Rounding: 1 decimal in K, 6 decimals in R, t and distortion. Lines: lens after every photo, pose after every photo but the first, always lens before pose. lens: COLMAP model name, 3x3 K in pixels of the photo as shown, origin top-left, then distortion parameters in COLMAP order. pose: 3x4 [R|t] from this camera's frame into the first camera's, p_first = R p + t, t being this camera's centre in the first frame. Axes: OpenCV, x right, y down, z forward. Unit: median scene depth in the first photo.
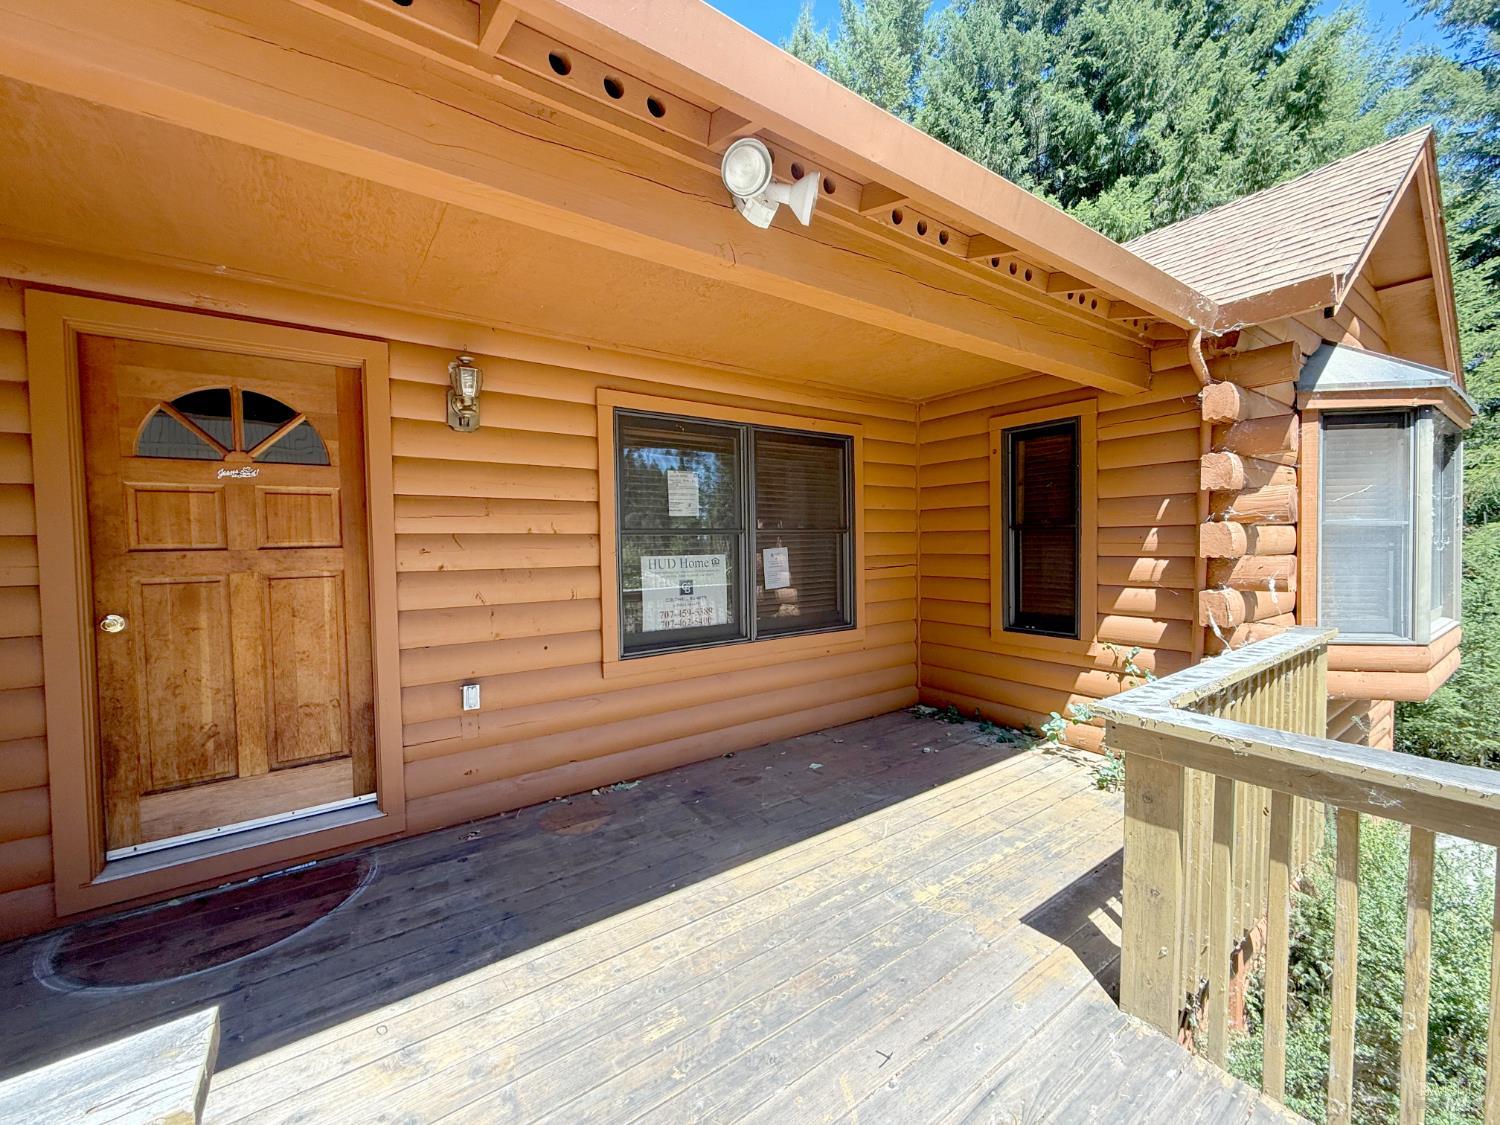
lens RADIAL K [[602.9, 0, 753.5], [0, 602.9, 563.3], [0, 0, 1]] dist [0.004014, 0.000013]
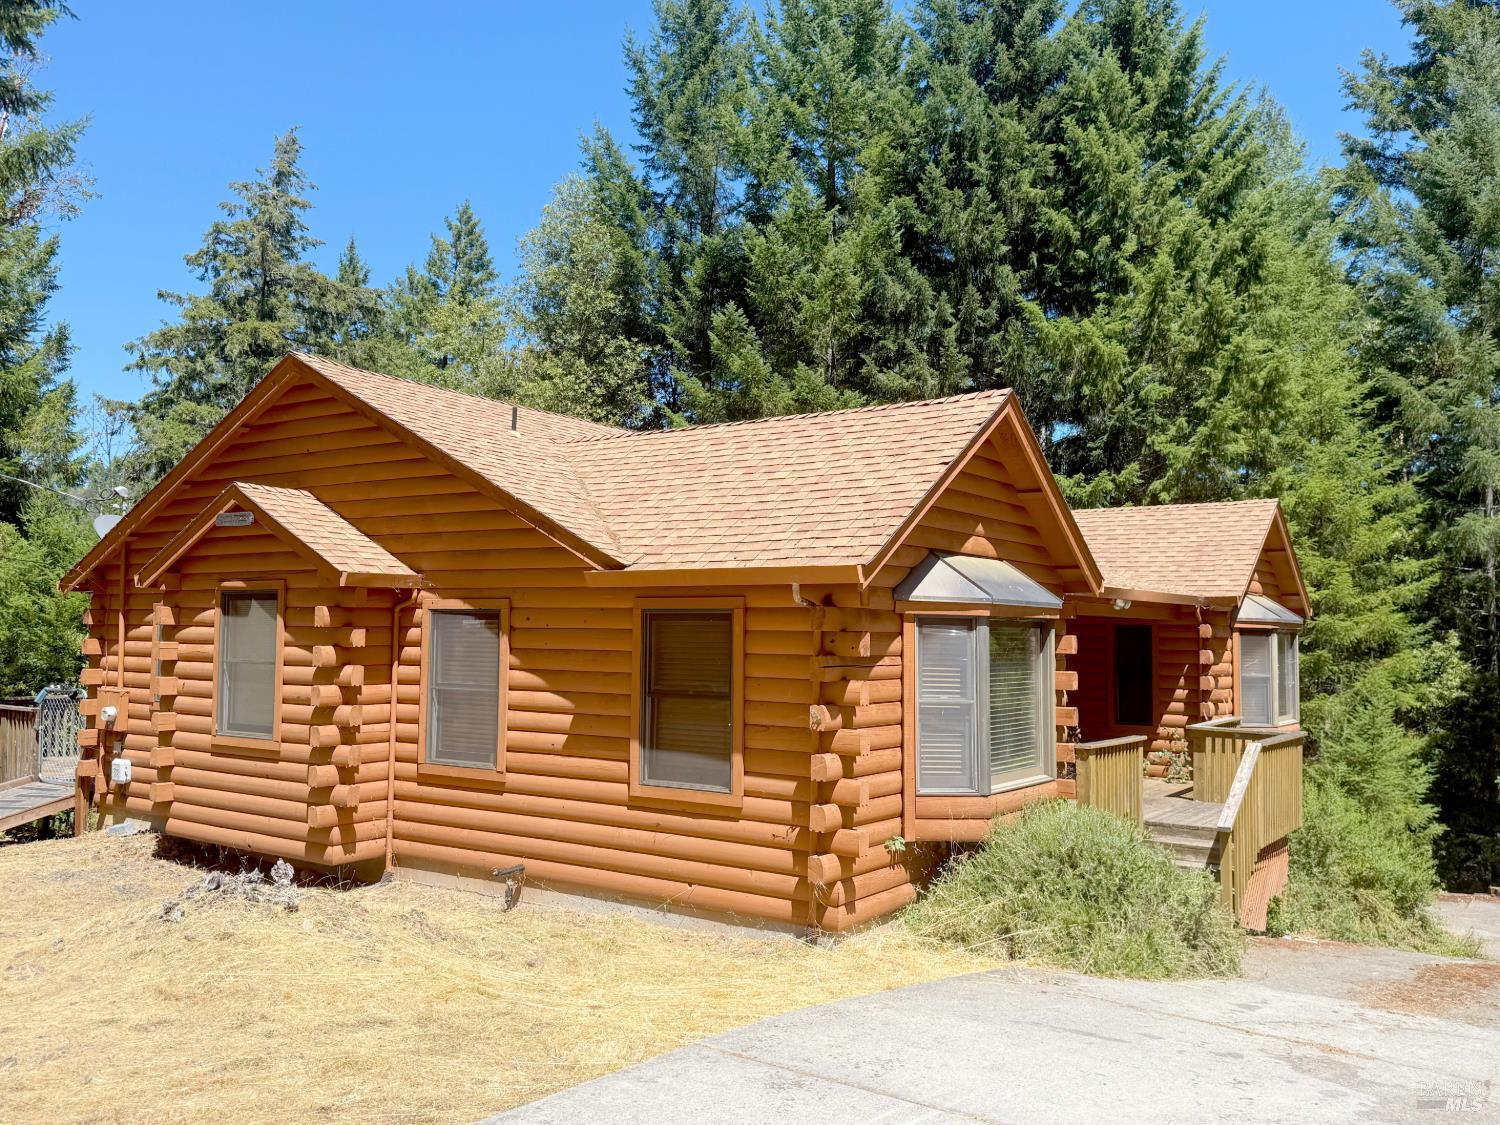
lens RADIAL K [[1231.4, 0, 749.4], [0, 1231.4, 558.5], [0, 0, 1]] dist [0.031734, -0.009308]
pose [[0.945295, 0.048183, 0.322637, -2.400407], [-0.017854, 0.995191, -0.096310, -0.020527], [-0.325726, 0.085281, 0.941610, -2.897547]]
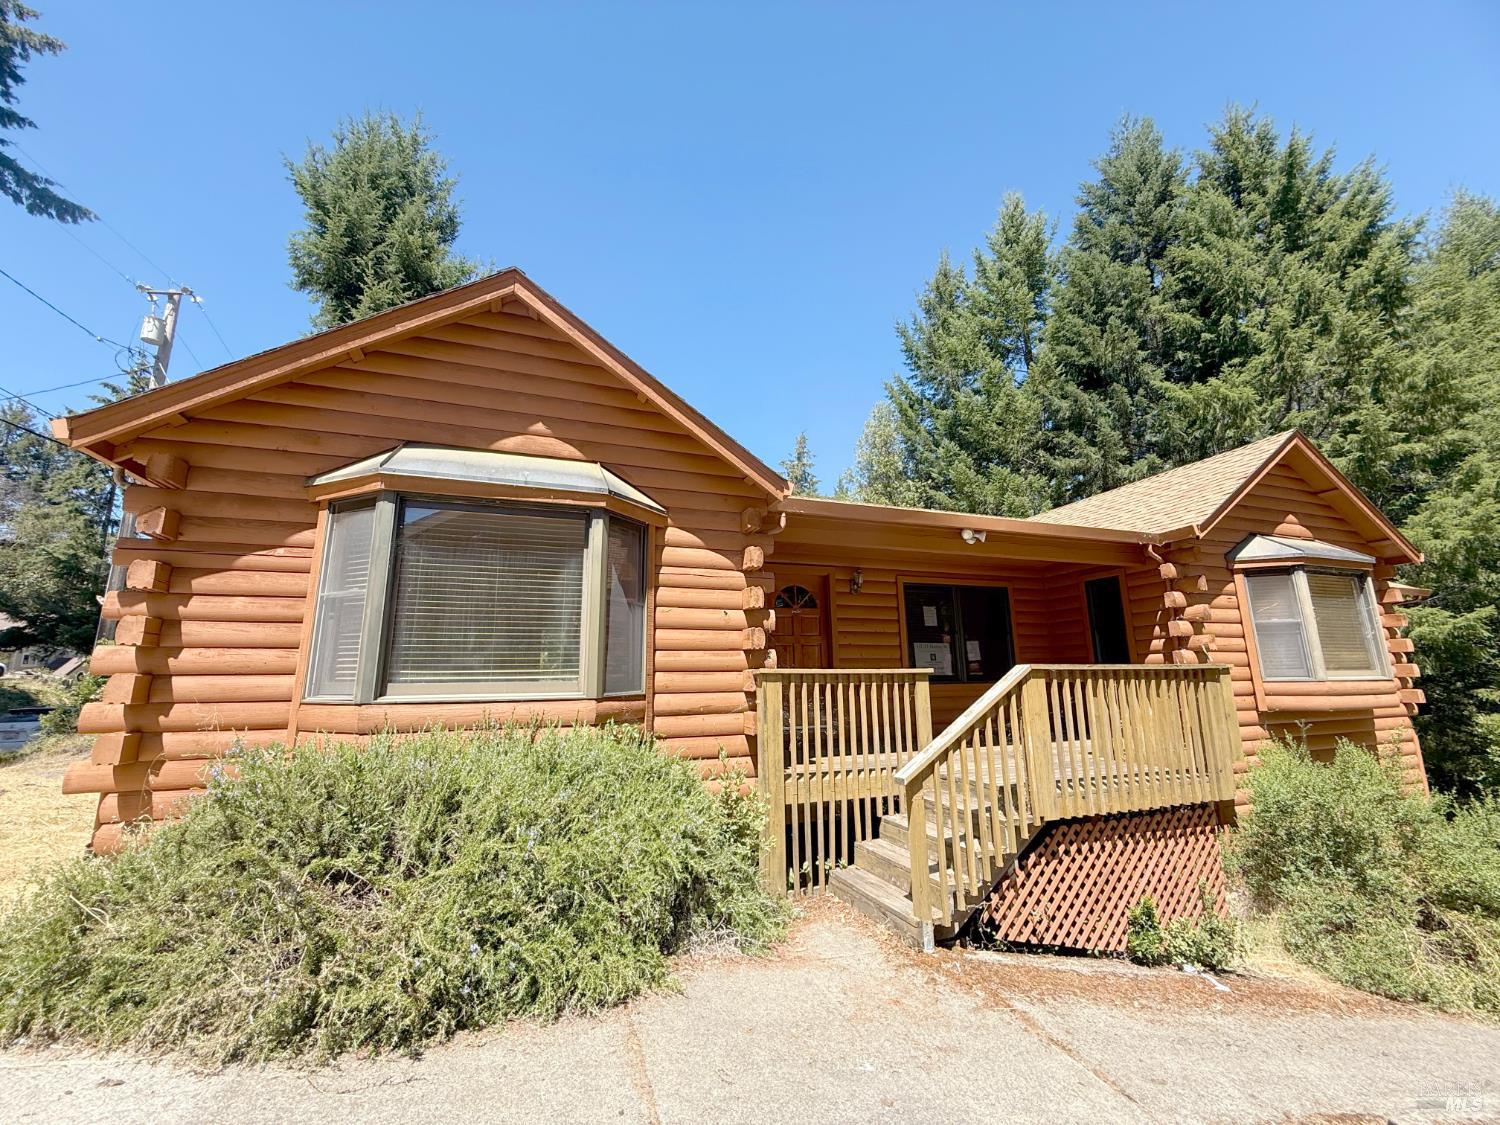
lens RADIAL K [[602.9, 0, 750.3], [0, 602.9, 557.3], [0, 0, 1]] dist [0.004014, 0.000013]
pose [[0.964601, -0.052574, -0.258419, -0.170531], [-0.008348, 0.973348, -0.229181, 0.202750], [0.263580, 0.223226, 0.938454, -1.412941]]
